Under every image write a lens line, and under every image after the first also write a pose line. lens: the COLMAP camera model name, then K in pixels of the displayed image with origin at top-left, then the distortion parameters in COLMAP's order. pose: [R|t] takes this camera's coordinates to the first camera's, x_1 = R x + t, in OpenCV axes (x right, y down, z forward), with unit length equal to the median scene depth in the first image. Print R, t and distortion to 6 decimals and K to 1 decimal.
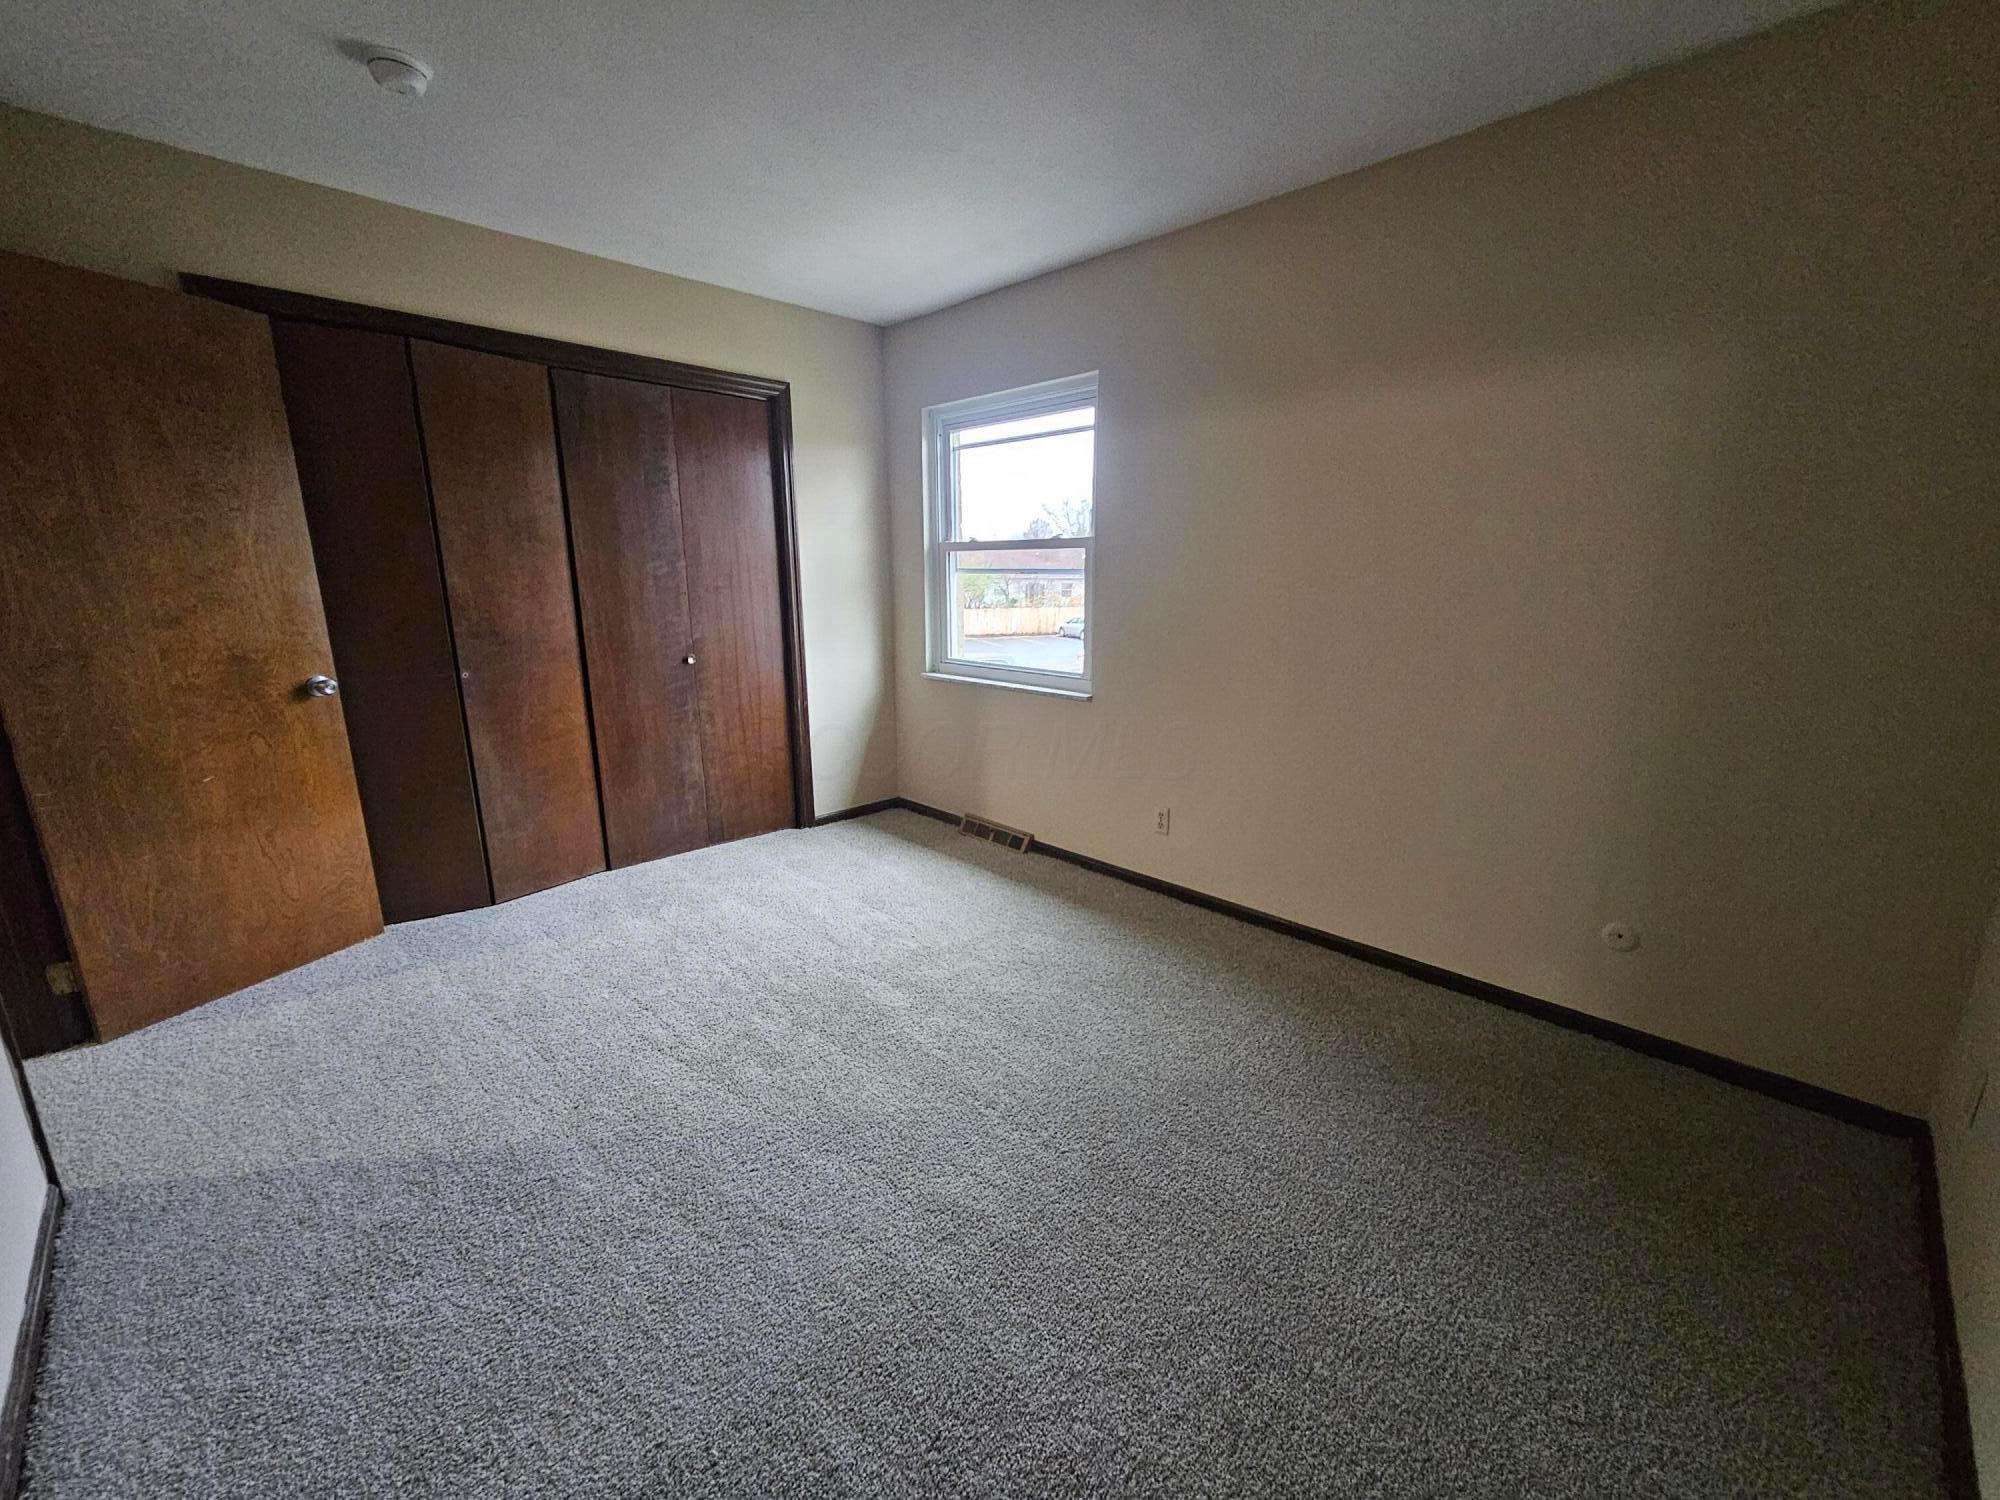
lens RADIAL K [[814.1, 0, 1016.1], [0, 814.1, 771.8], [0, 0, 1]] dist [-0.003110, -0.000560]
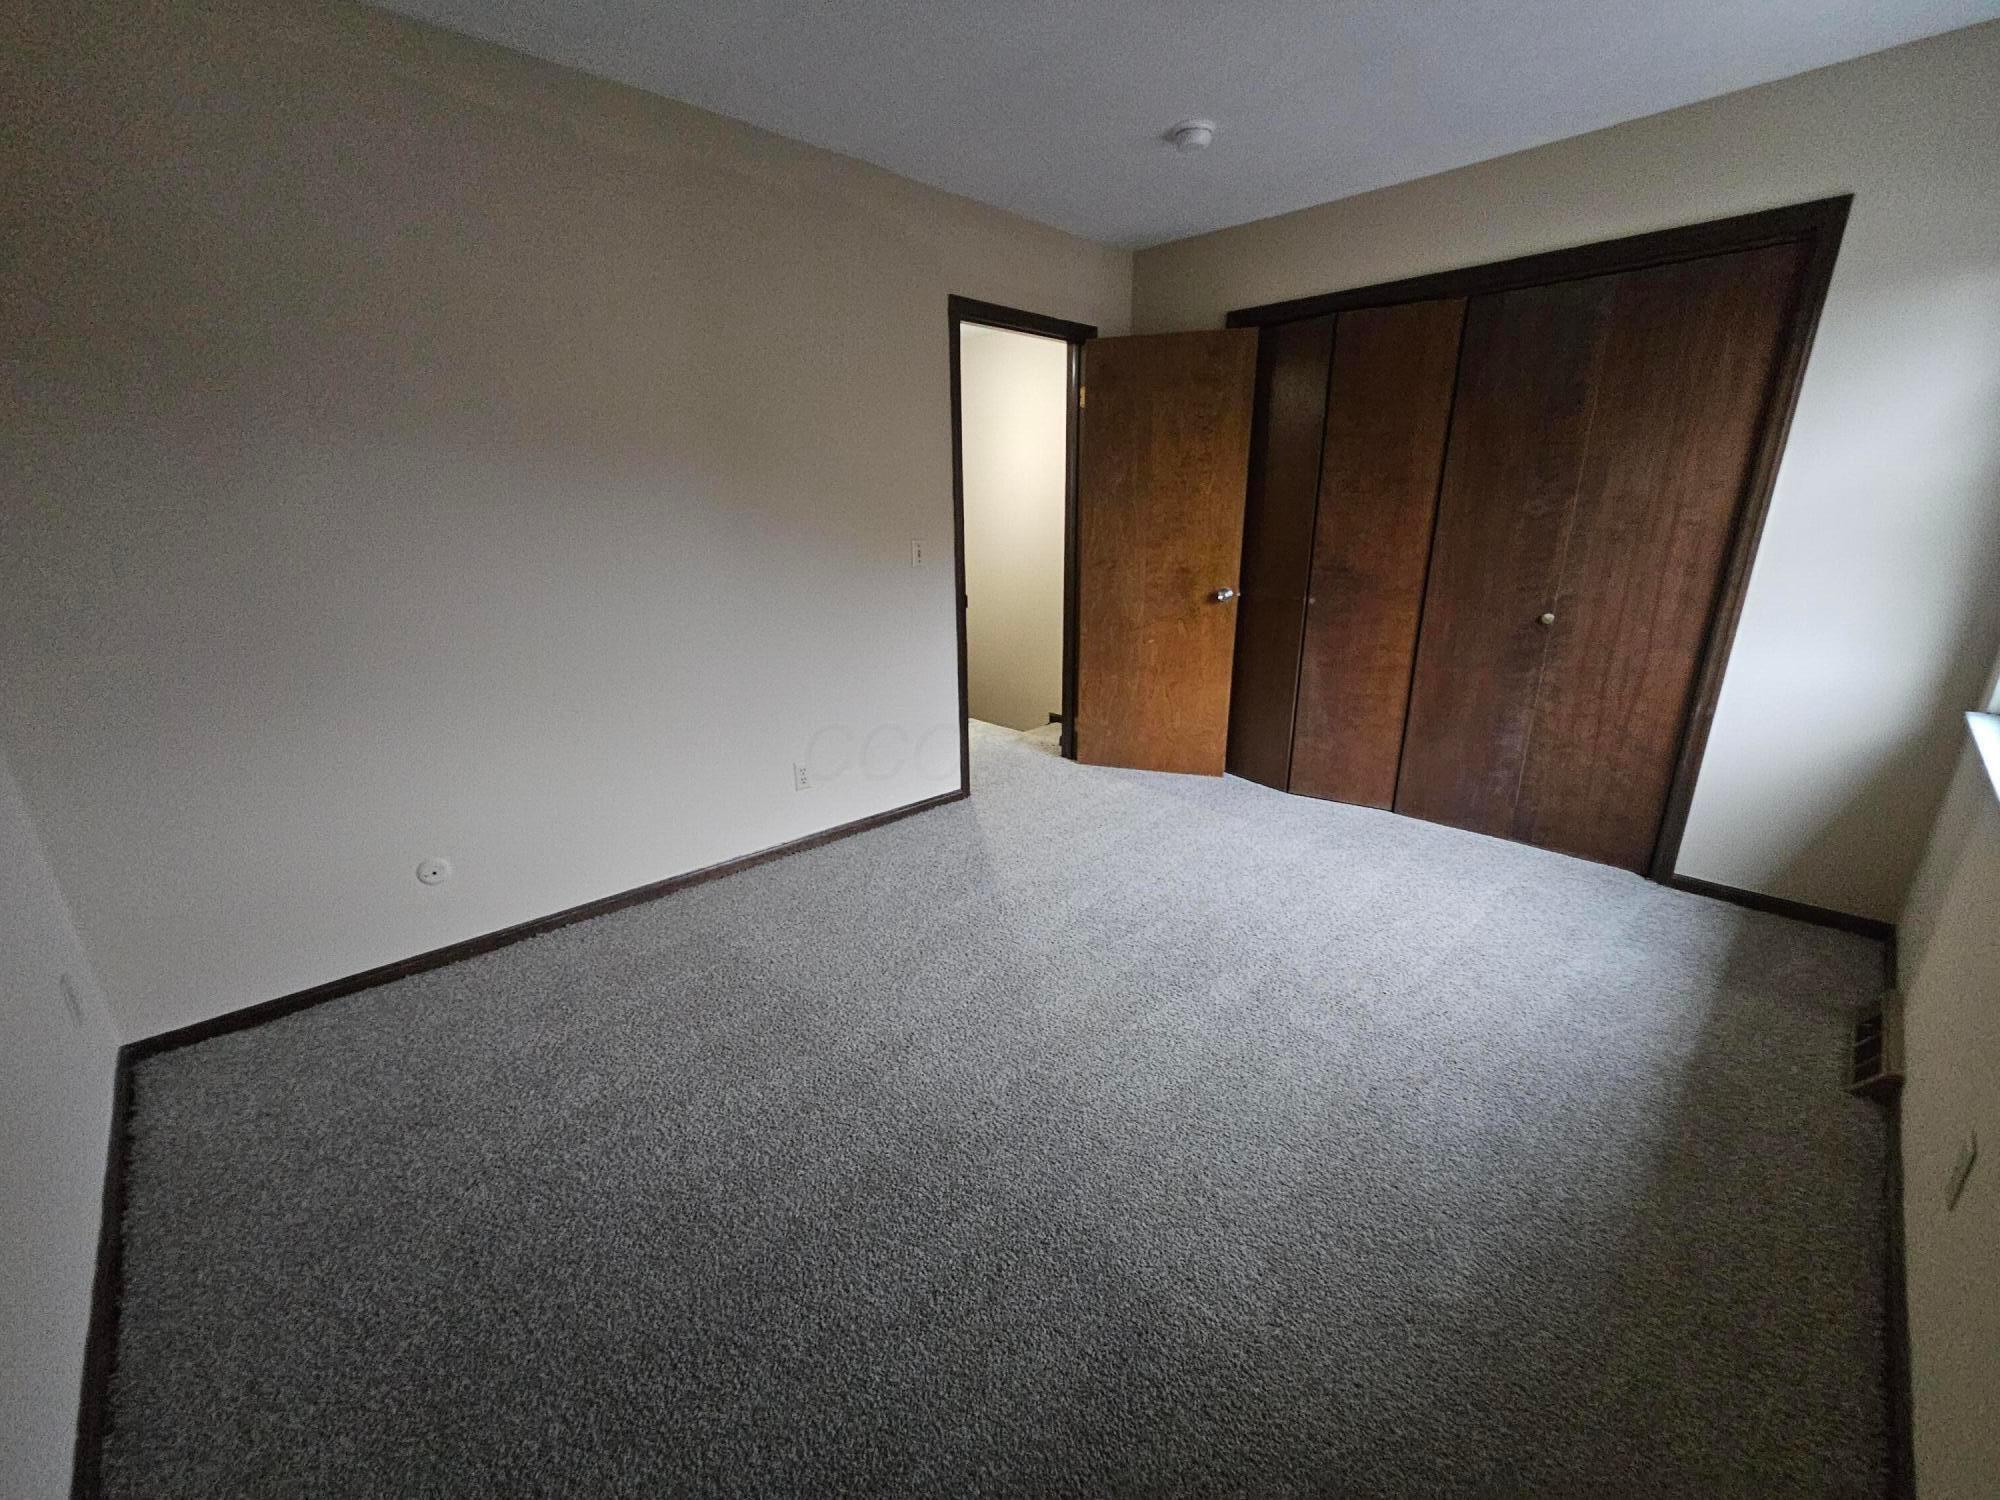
lens RADIAL K [[814.1, 0, 1016.1], [0, 814.1, 771.8], [0, 0, 1]] dist [-0.003110, -0.000560]
pose [[-0.002315, 0.302497, -0.953147, 0.507204], [-0.232438, 0.926881, 0.294726, -0.128713], [0.972608, 0.222230, 0.068166, 0.512732]]
